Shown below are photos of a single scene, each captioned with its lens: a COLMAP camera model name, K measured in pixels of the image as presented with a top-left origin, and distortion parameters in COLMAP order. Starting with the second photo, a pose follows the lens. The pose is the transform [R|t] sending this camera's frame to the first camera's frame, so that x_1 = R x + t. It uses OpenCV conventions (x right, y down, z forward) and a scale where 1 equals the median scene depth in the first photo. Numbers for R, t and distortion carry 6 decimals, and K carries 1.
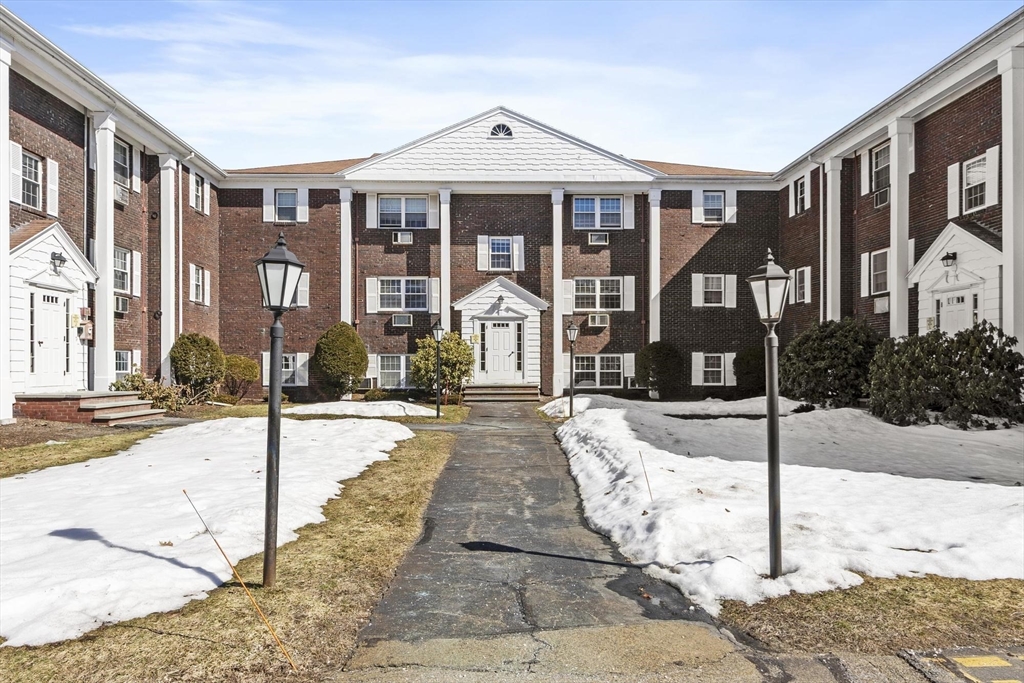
lens RADIAL K [[717.7, 0, 511.9], [0, 717.7, 366.2], [0, 0, 1]] dist [-0.004380, -0.002769]
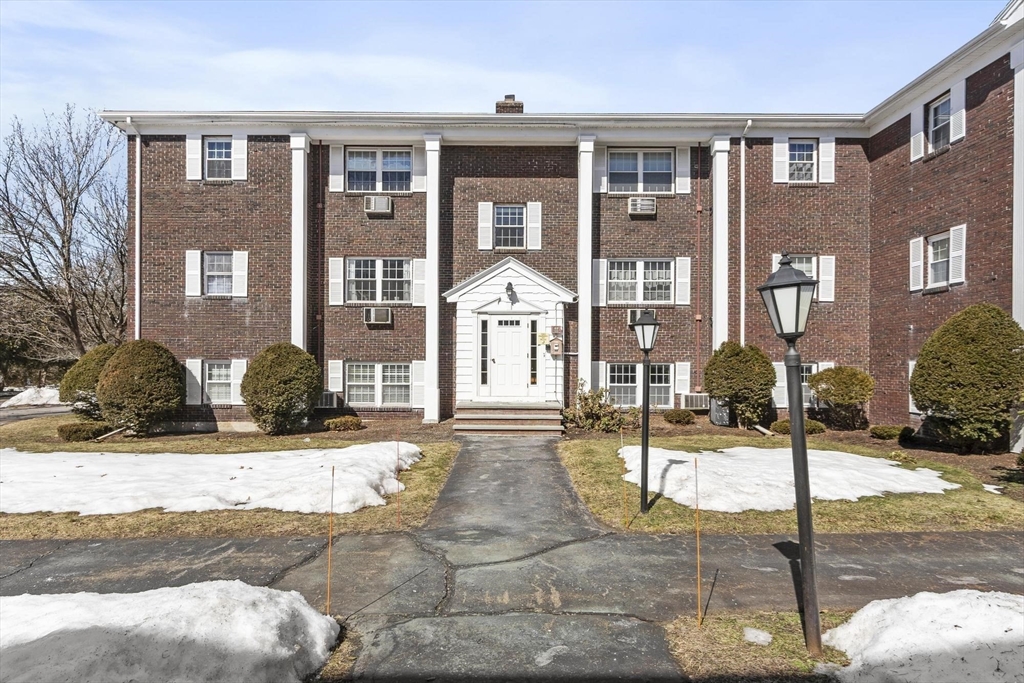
lens RADIAL K [[584.9, 0, 511.0], [0, 584.9, 363.9], [0, 0, 1]] dist [-0.000589, -0.000284]
pose [[-0.037795, 0.001294, -0.999285, 0.212717], [-0.002331, 0.999996, 0.001383, -0.017846], [0.999283, 0.002382, -0.037792, 0.685355]]
